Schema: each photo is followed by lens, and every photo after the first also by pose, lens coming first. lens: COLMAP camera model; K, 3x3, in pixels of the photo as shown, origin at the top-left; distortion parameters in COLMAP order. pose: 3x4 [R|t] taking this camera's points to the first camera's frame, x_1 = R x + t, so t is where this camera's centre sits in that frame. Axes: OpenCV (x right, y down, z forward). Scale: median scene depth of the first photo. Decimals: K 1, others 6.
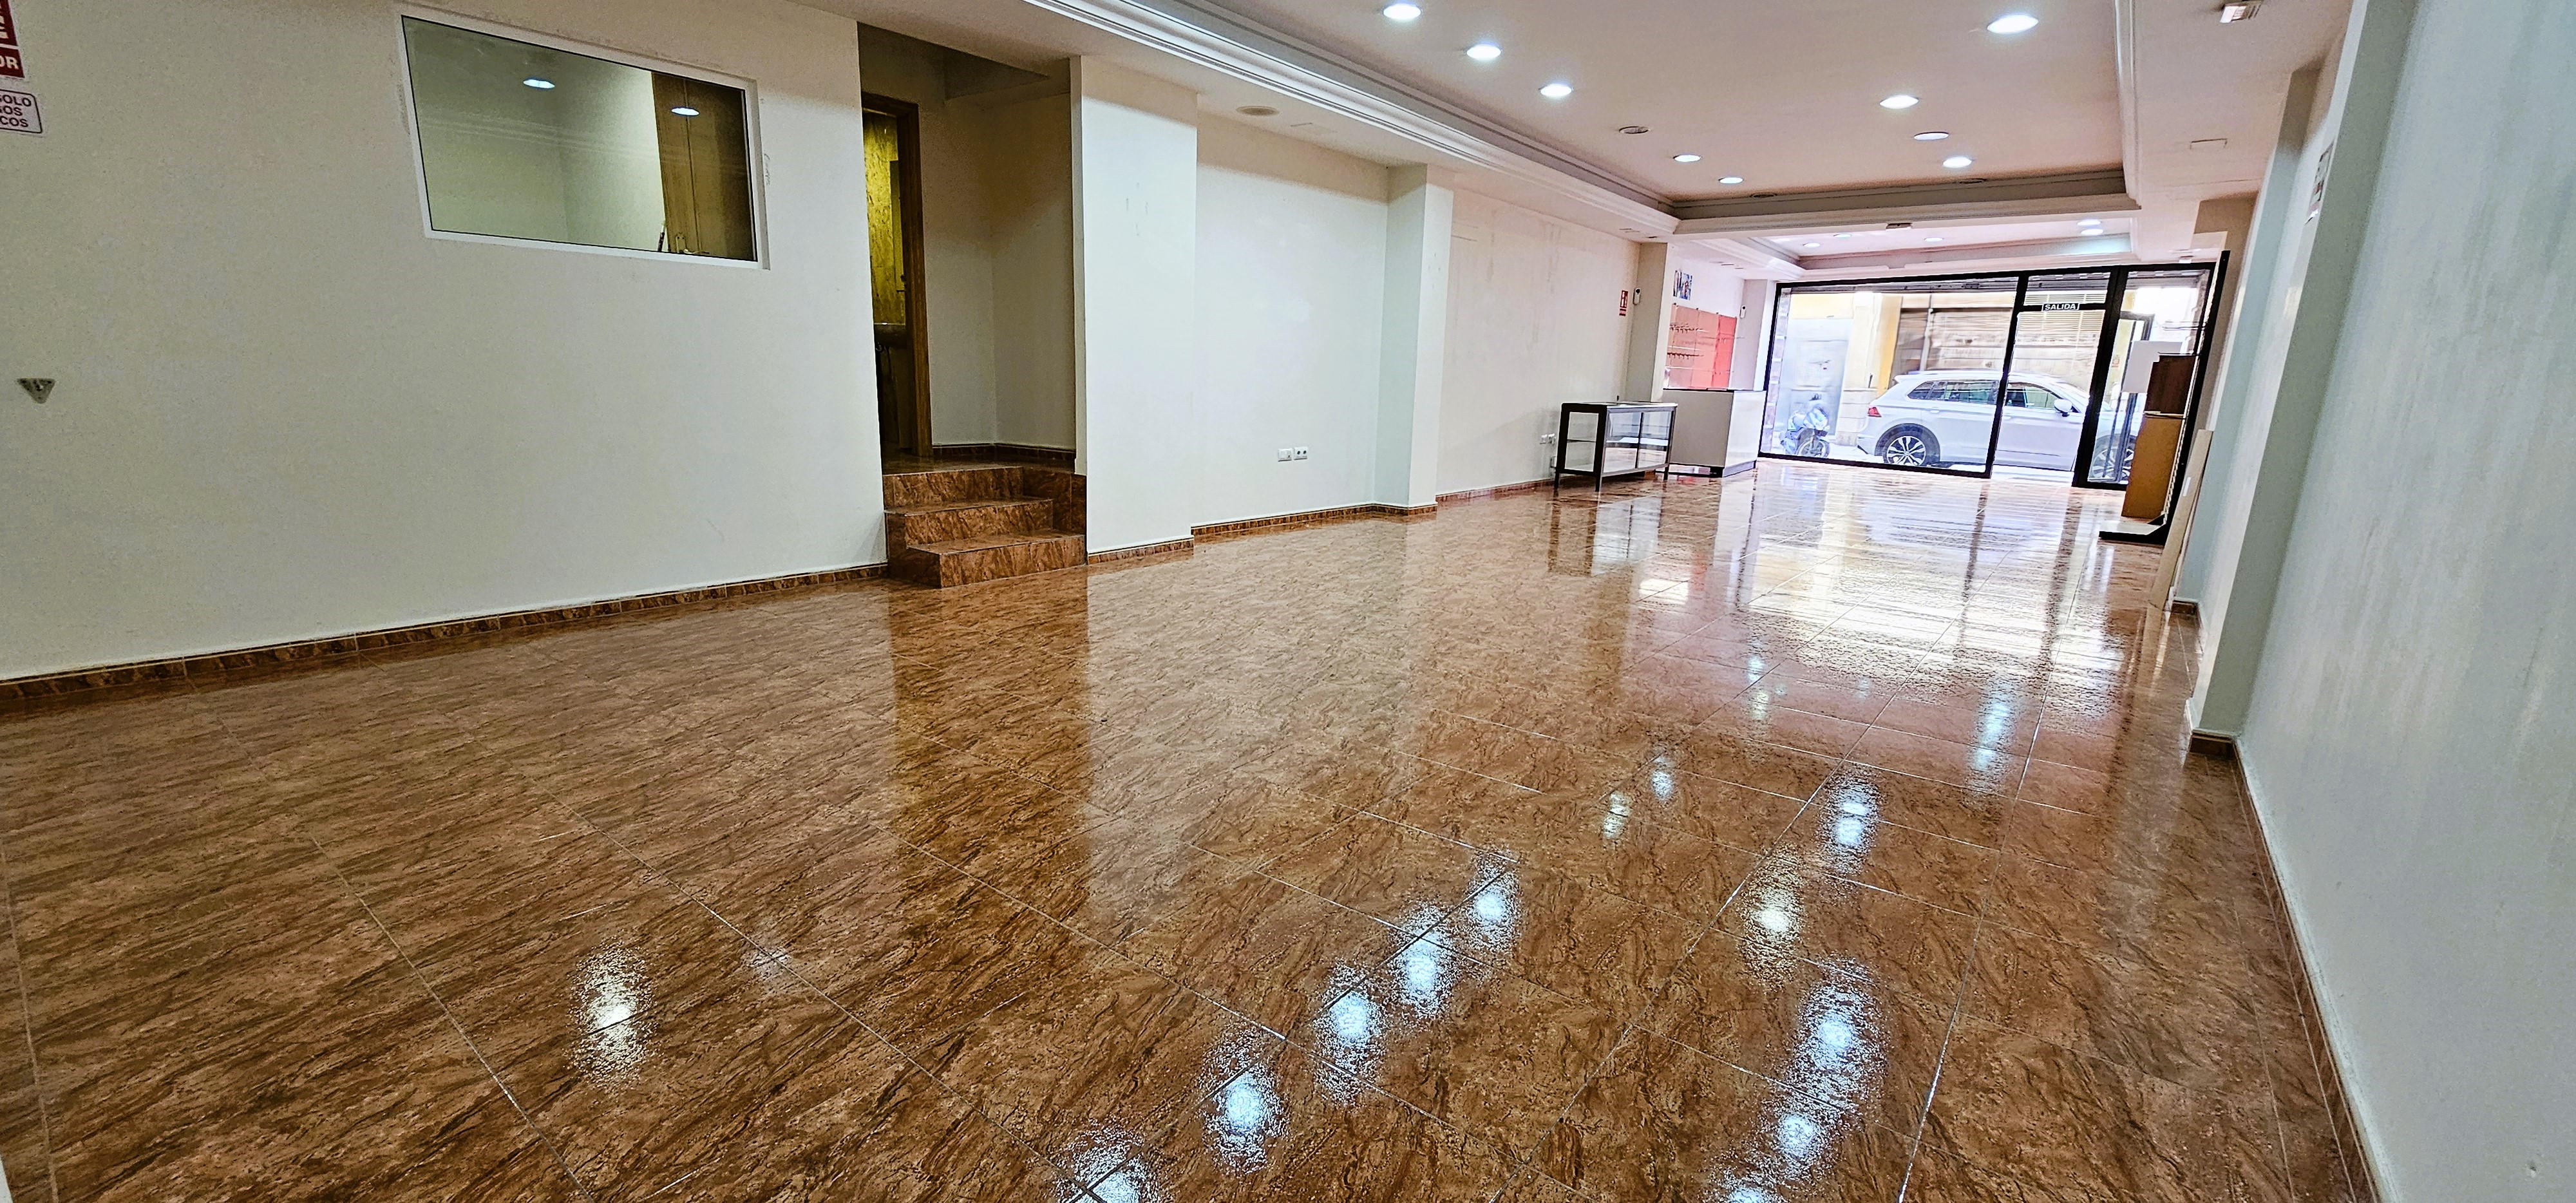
lens RADIAL K [[1077.5, 0, 1288.0], [0, 1077.5, 601.5], [0, 0, 1]] dist [-0.001340, 0.001069]
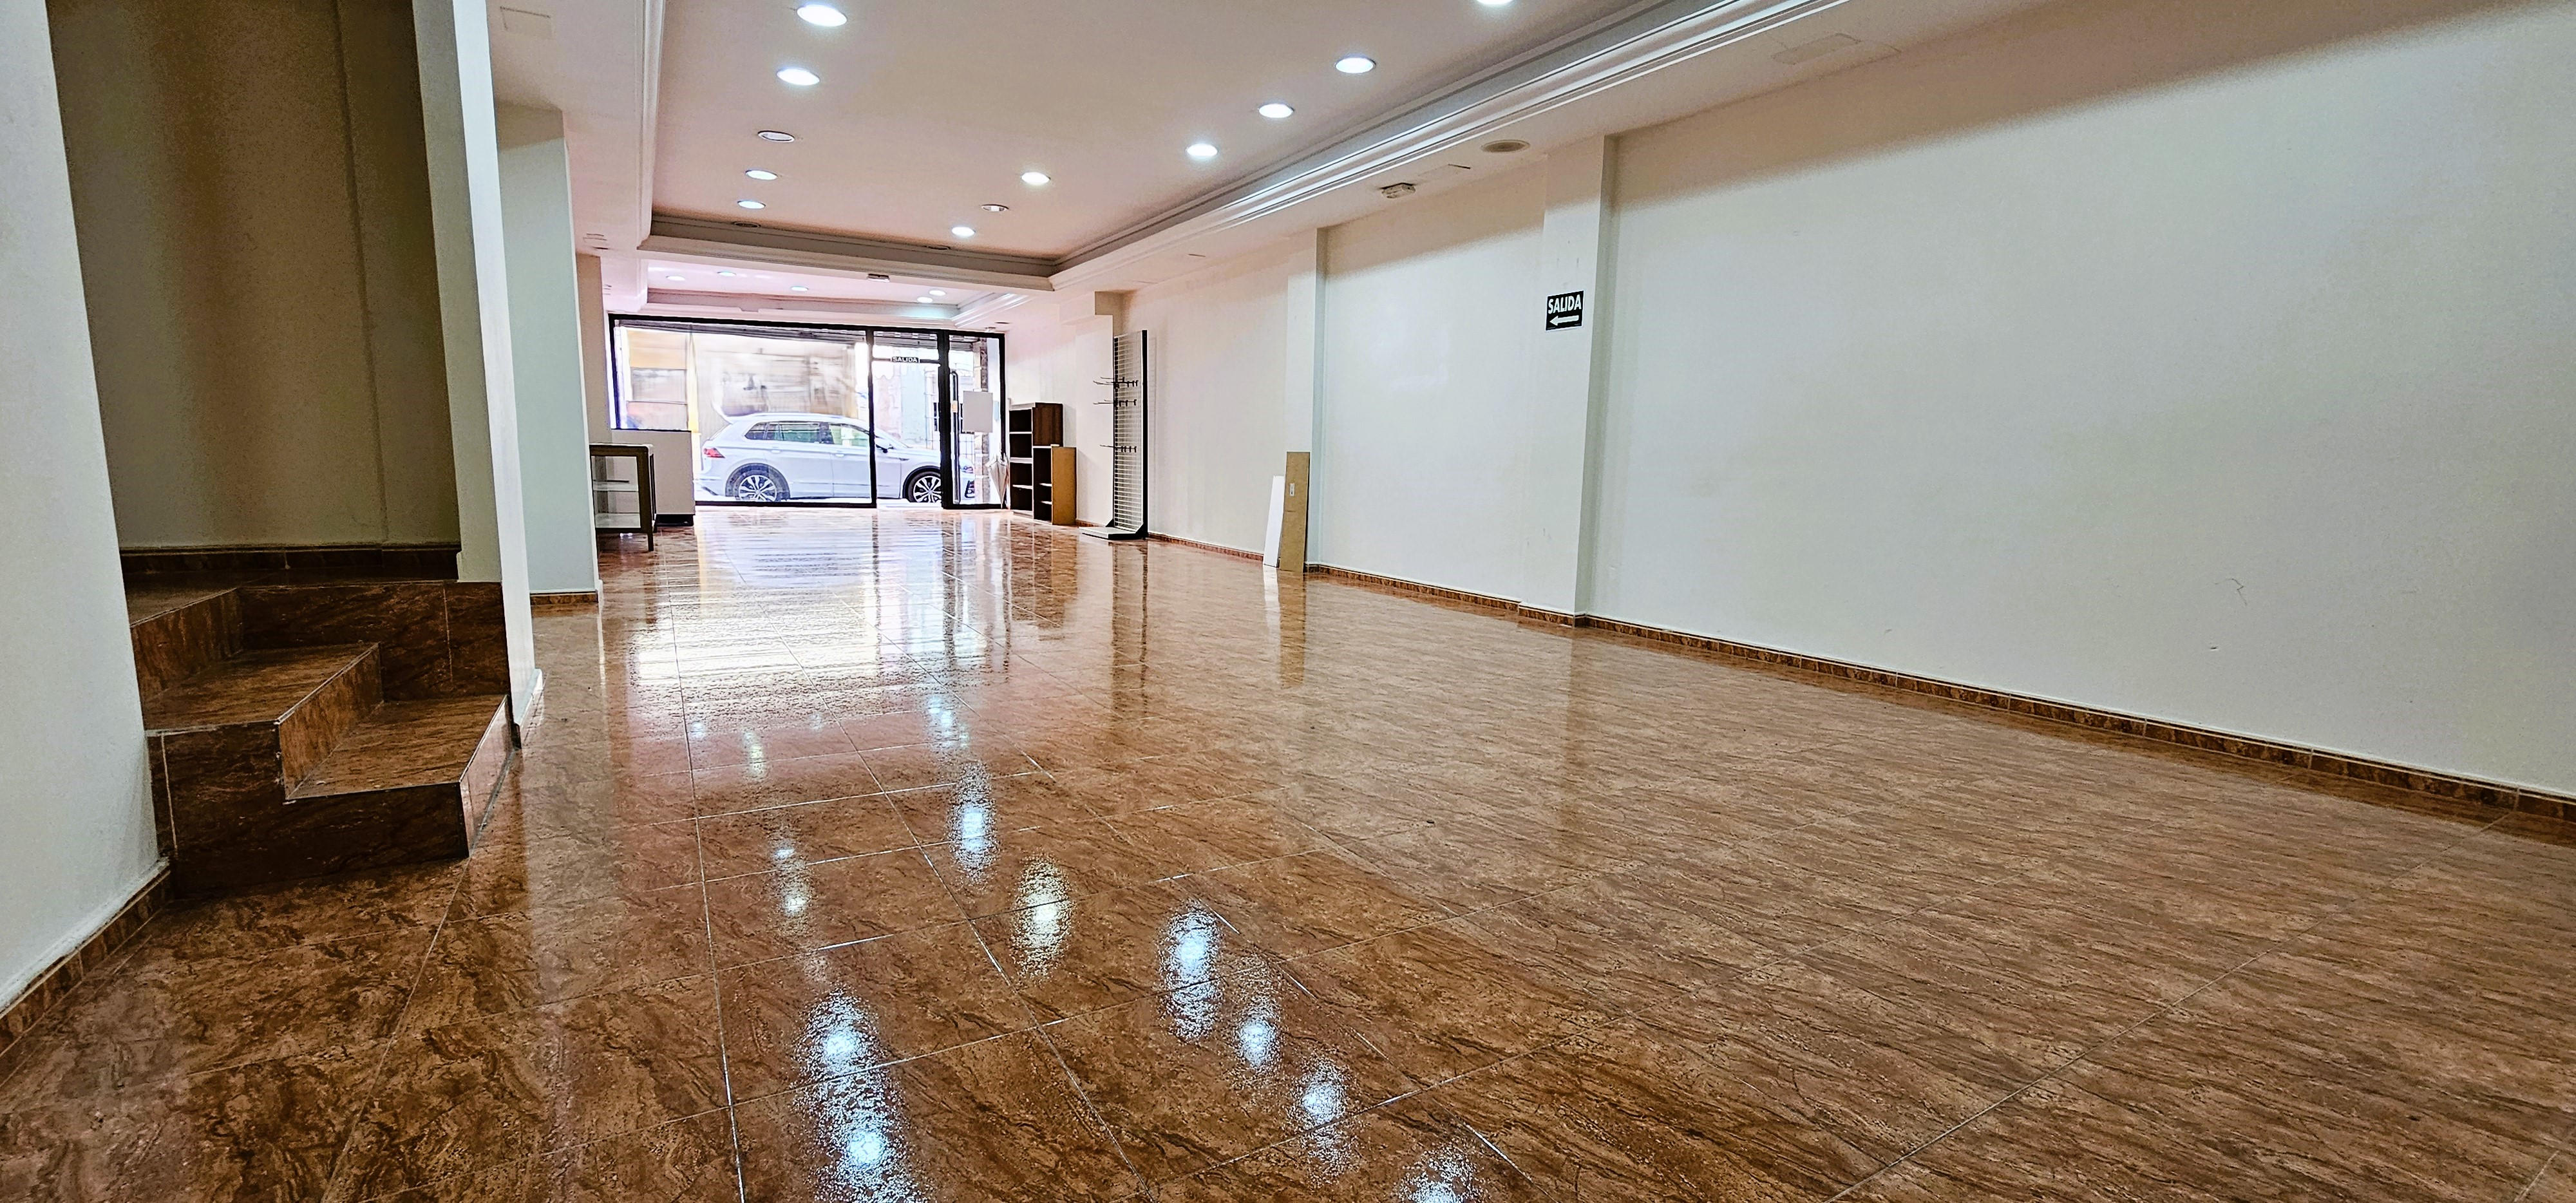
lens RADIAL K [[1045.1, 0, 1317.8], [0, 1045.1, 602.7], [0, 0, 1]] dist [0.001356, 0.000347]
pose [[0.343329, -0.153789, 0.926539, -0.438130], [0.184931, 0.978260, 0.093848, -0.067807], [-0.920829, 0.139125, 0.364305, 0.375067]]
